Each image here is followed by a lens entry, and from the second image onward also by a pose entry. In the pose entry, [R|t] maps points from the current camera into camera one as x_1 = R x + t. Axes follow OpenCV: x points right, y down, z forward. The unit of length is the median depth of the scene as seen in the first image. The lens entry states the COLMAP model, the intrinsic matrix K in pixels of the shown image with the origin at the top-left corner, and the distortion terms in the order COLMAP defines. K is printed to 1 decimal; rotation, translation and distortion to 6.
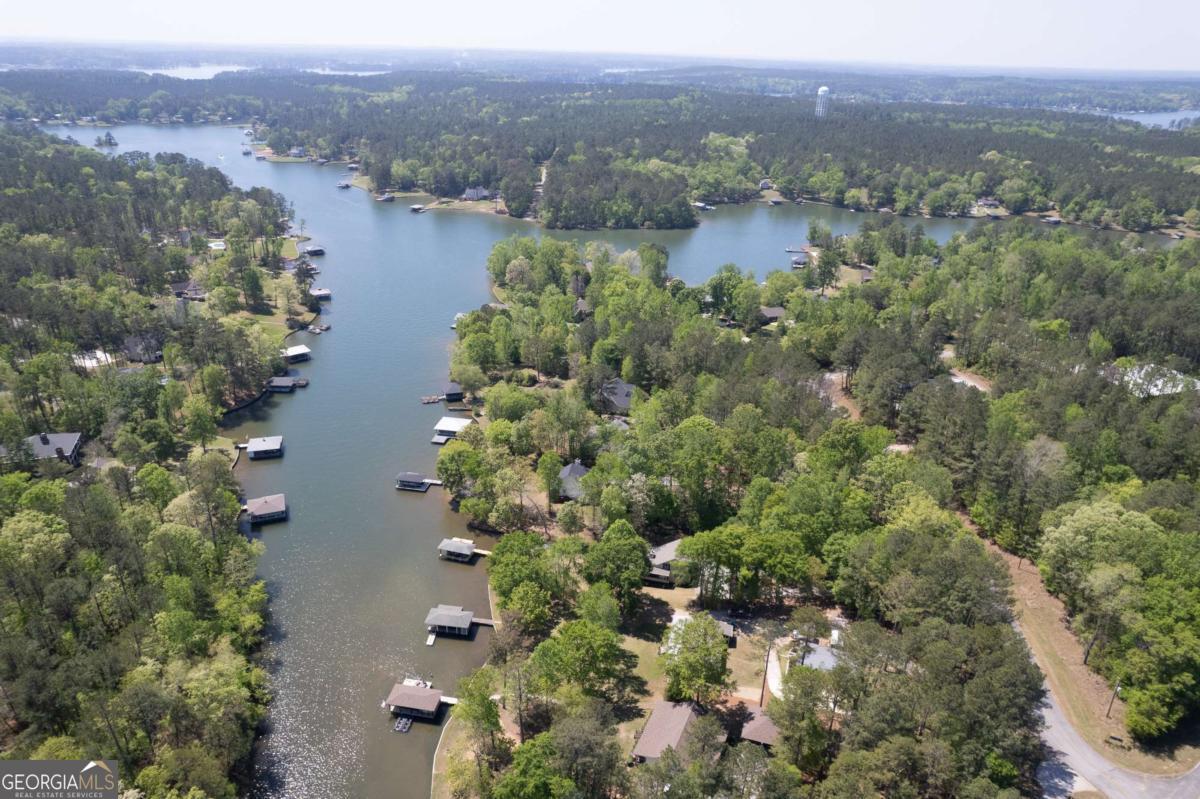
lens RADIAL K [[768.9, 0, 600.0], [0, 768.9, 399.5], [0, 0, 1]] dist [-0.084061, 0.073061]
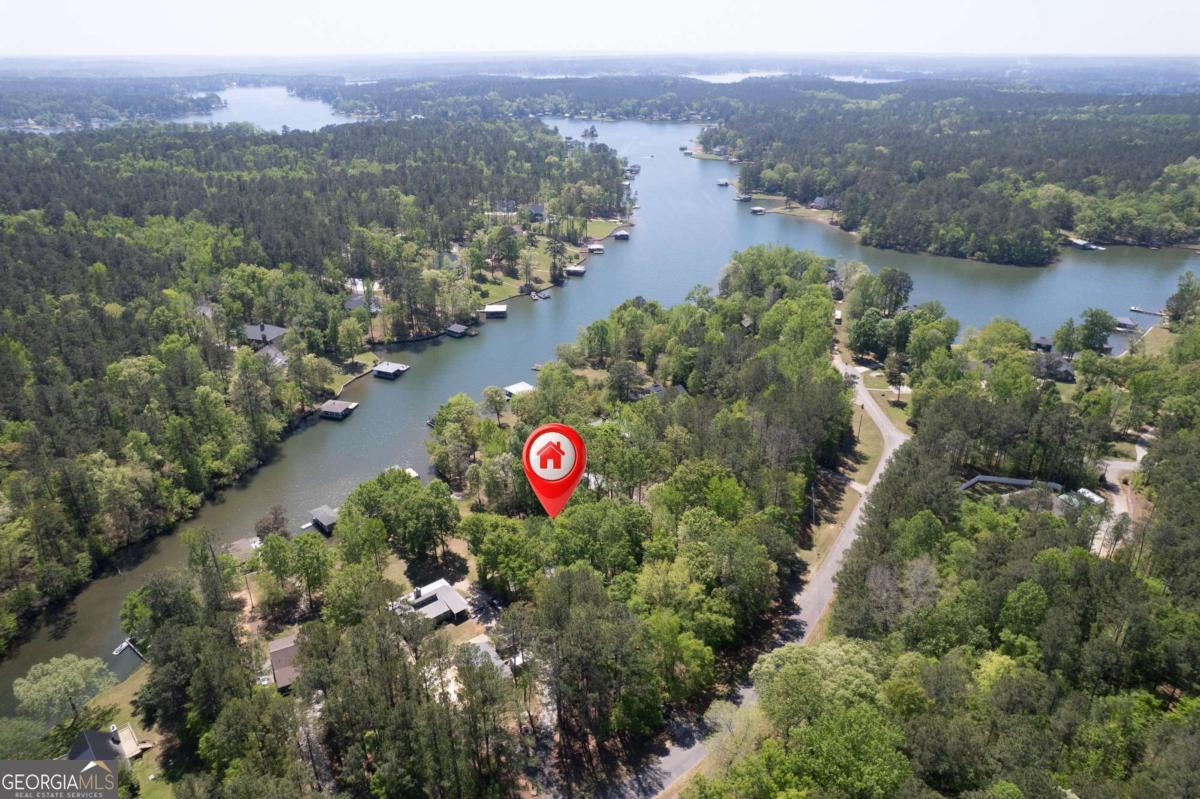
lens RADIAL K [[768.9, 0, 600.0], [0, 768.9, 399.5], [0, 0, 1]] dist [-0.084061, 0.073061]
pose [[0.794881, 0.231928, -0.560690, 0.207356], [-0.236433, 0.969417, 0.065810, -0.020685], [0.558805, 0.080254, 0.825406, 0.053981]]
